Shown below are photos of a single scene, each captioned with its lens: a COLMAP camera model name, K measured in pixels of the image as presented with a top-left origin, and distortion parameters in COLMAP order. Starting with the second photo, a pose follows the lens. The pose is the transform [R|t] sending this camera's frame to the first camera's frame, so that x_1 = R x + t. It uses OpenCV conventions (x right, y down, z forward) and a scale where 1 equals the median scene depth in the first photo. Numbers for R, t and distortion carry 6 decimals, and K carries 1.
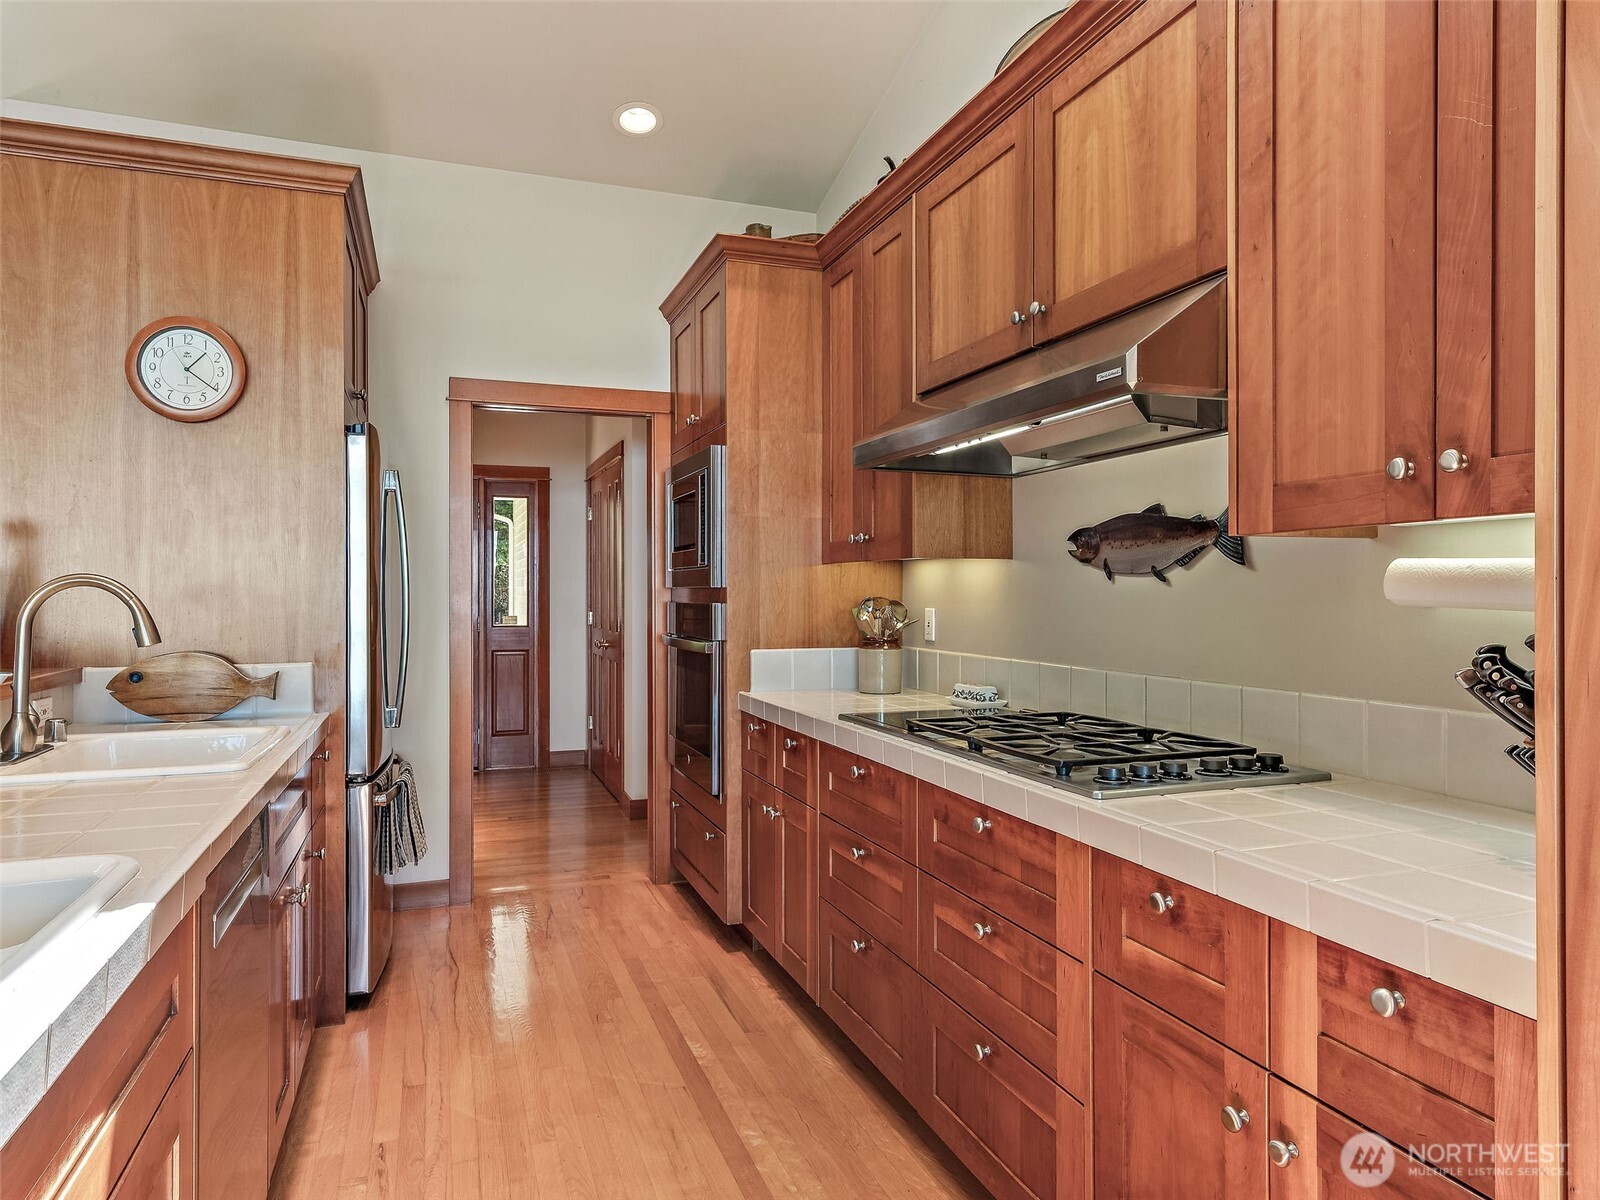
lens RADIAL K [[977.1, 0, 800.0], [0, 977.1, 600.0], [0, 0, 1]] dist [0.021558, 0.002352]
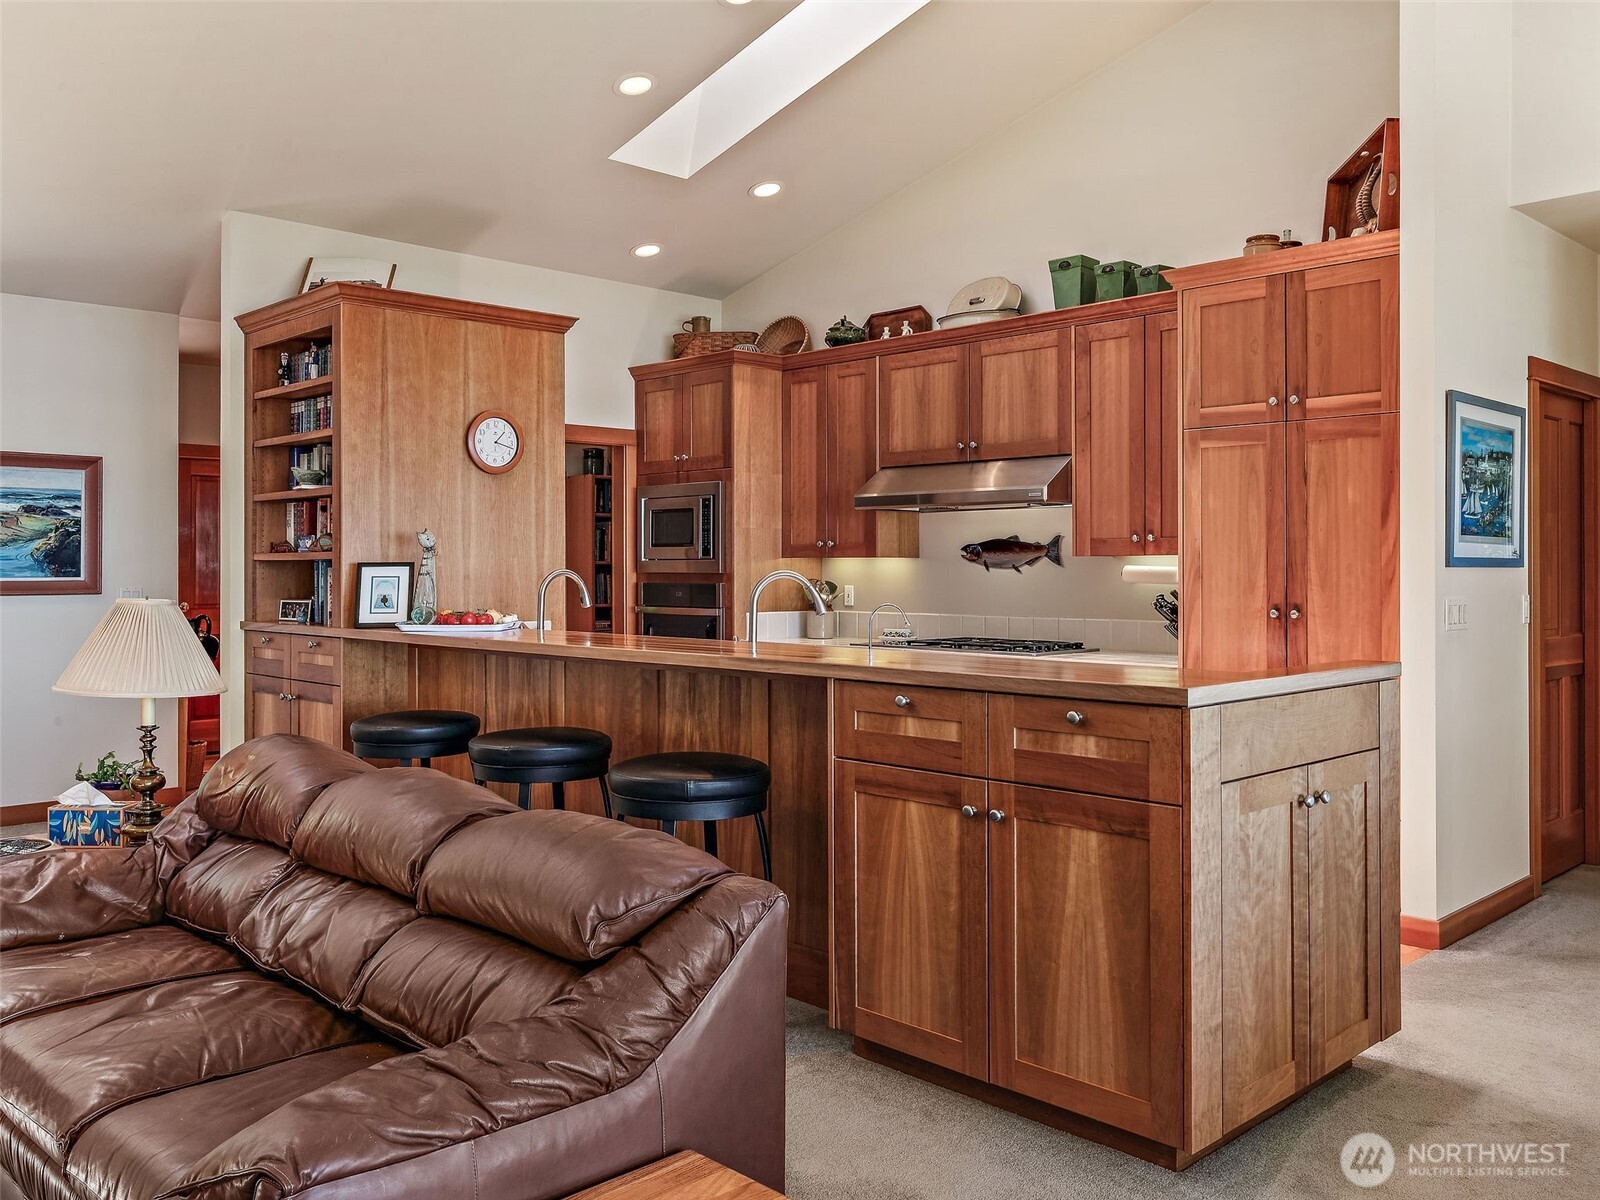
lens RADIAL K [[1353.1, 0, 800.0], [0, 1353.1, 600.0], [0, 0, 1]] dist [-0.006125, -0.004001]
pose [[0.903268, -0.011020, 0.428935, -1.156499], [0.003648, 0.999831, 0.018005, -0.010868], [-0.429061, -0.014698, 0.903156, -1.274208]]
